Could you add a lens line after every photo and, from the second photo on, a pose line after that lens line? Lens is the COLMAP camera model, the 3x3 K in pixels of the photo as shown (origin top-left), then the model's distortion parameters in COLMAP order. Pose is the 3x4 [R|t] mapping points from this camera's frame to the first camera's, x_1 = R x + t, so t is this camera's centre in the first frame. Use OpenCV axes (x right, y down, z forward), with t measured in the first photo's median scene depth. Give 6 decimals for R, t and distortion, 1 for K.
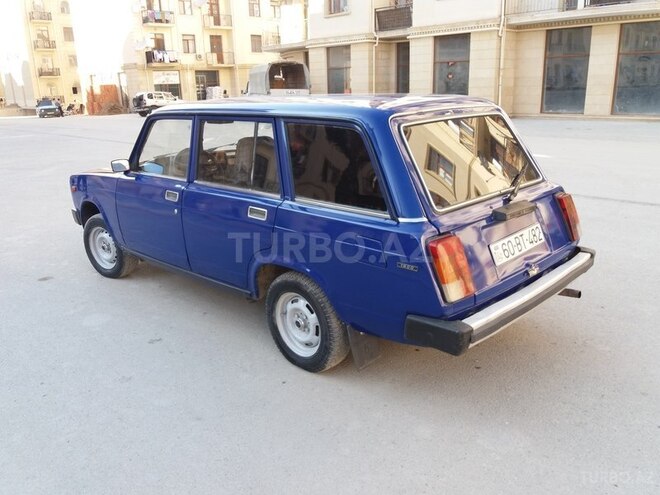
lens RADIAL K [[544.1, 0, 330.8], [0, 544.1, 255.6], [0, 0, 1]] dist [0.013542, -0.039109]
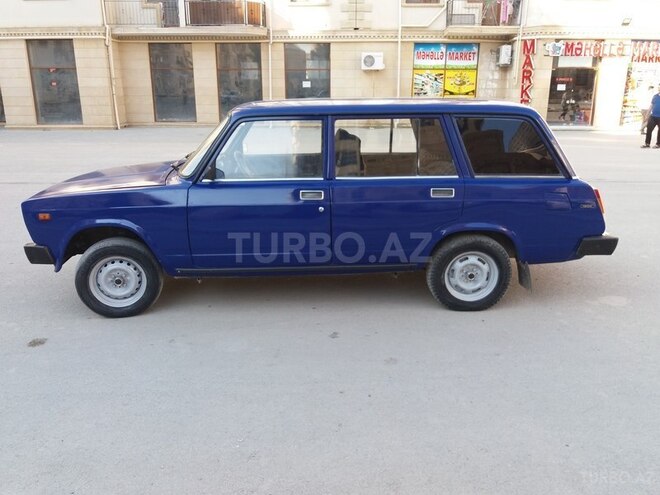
lens RADIAL K [[544.1, 0, 330.8], [0, 544.1, 255.6], [0, 0, 1]] dist [0.013542, -0.039109]
pose [[0.694459, -0.182964, 0.695881, -0.167517], [0.195832, 0.978683, 0.061888, -0.009306], [-0.692370, 0.093298, 0.715485, 0.043860]]
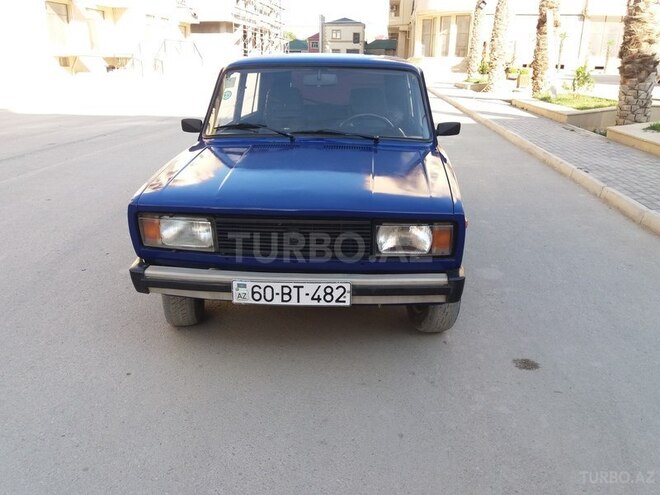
lens RADIAL K [[544.1, 0, 330.8], [0, 544.1, 255.6], [0, 0, 1]] dist [0.013542, -0.039109]
pose [[-0.657414, -0.233683, 0.716379, -0.176228], [0.227942, 0.844485, 0.484651, -0.087233], [-0.718226, 0.481910, -0.501910, 0.314232]]
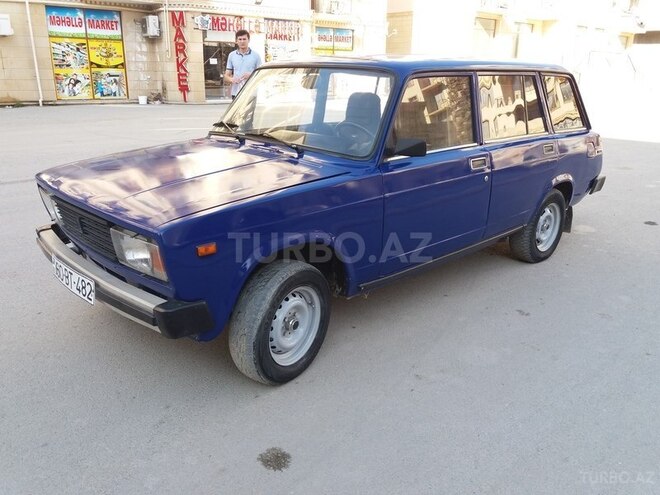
lens RADIAL K [[544.1, 0, 330.8], [0, 544.1, 255.6], [0, 0, 1]] dist [0.013542, -0.039109]
pose [[0.041363, -0.295742, 0.954372, -0.201187], [0.282407, 0.919700, 0.272759, -0.047878], [-0.958403, 0.258239, 0.121561, 0.195904]]
